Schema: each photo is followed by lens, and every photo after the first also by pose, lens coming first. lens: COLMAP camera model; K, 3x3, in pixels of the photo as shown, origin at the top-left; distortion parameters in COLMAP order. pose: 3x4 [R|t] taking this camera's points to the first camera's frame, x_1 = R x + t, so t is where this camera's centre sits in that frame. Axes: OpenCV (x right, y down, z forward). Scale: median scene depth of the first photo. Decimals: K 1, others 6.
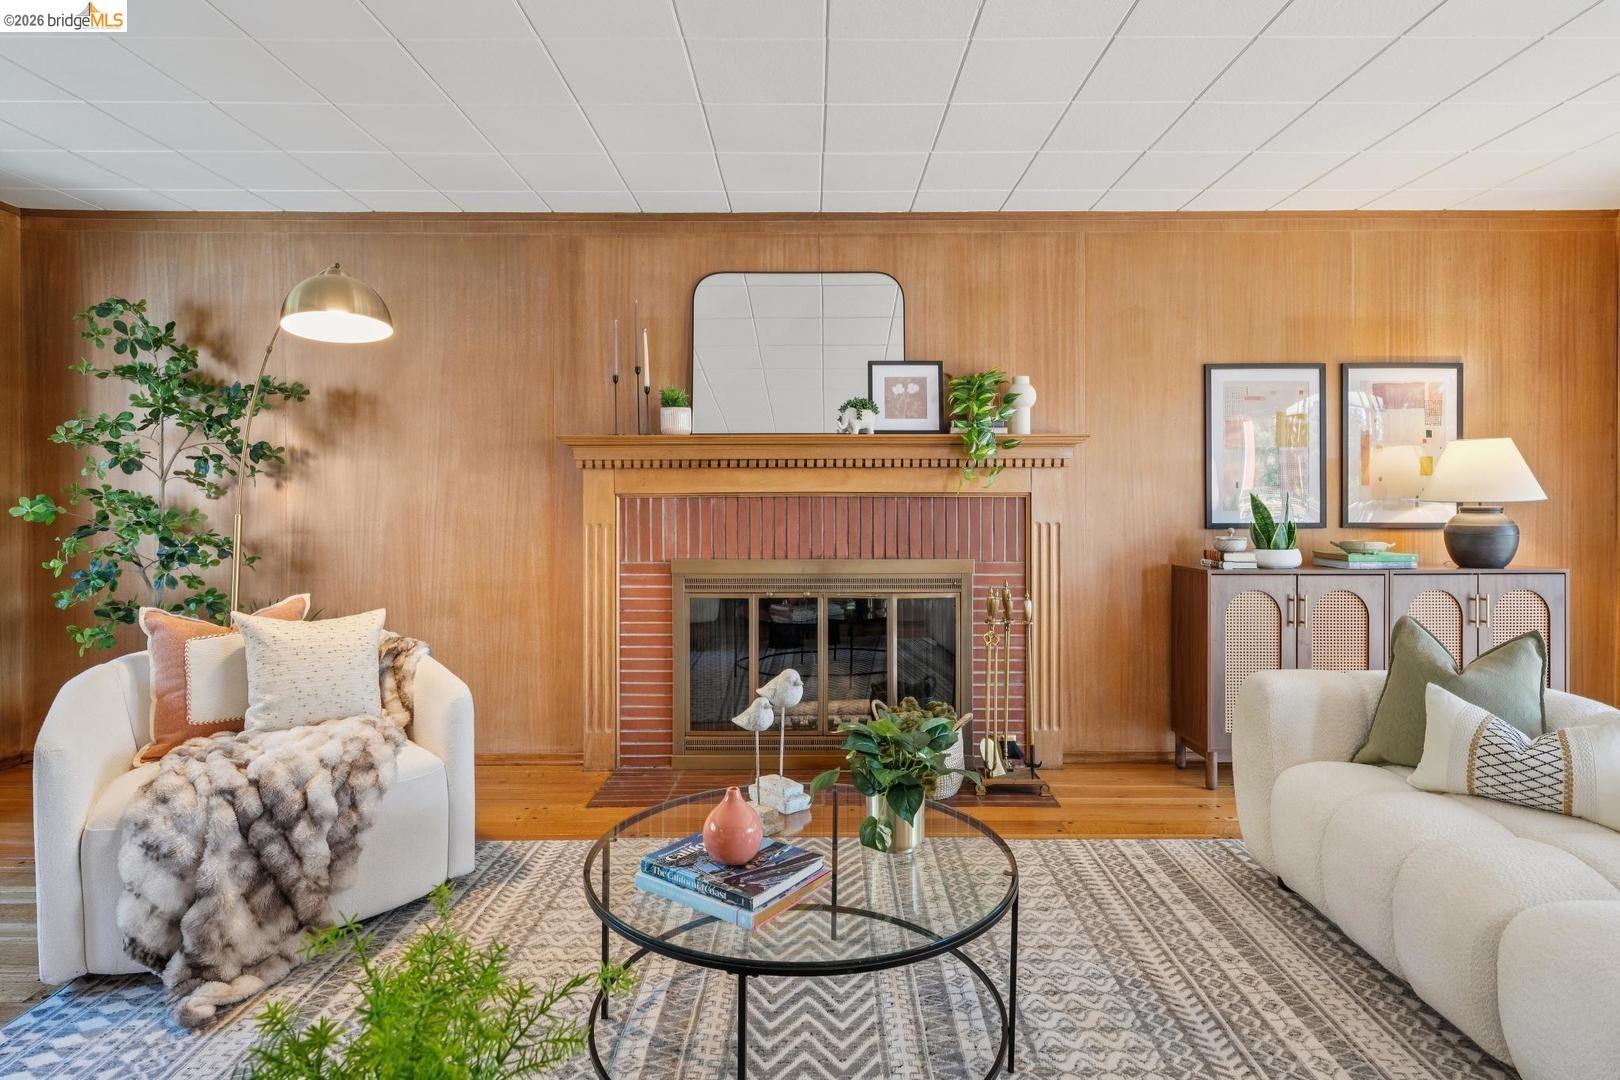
lens RADIAL K [[862.4, 0, 820.8], [0, 862.4, 508.1], [0, 0, 1]] dist [-0.005137, 0.000924]
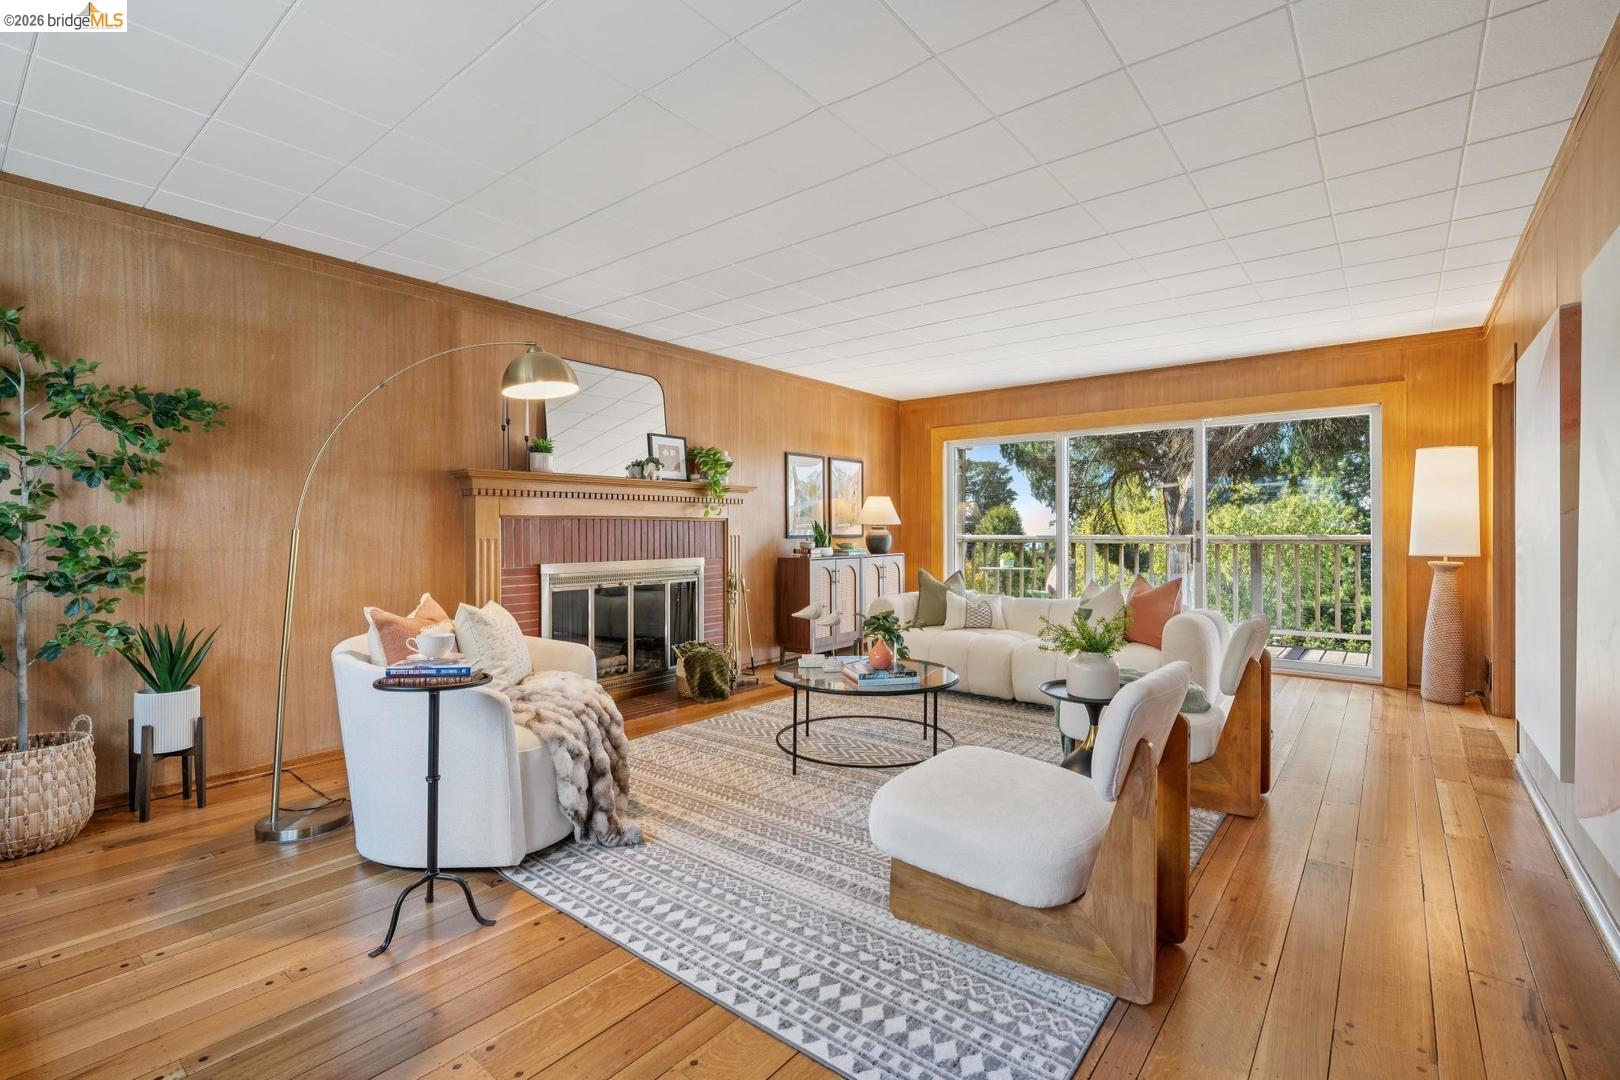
lens RADIAL K [[729.1, 0, 794.9], [0, 729.1, 535.9], [0, 0, 1]] dist [0.000958, -0.001359]
pose [[0.639171, -0.006830, 0.769034, -0.783217], [0.010029, 0.999950, 0.000545, 0.017811], [-0.768999, 0.007365, 0.639207, -0.046142]]
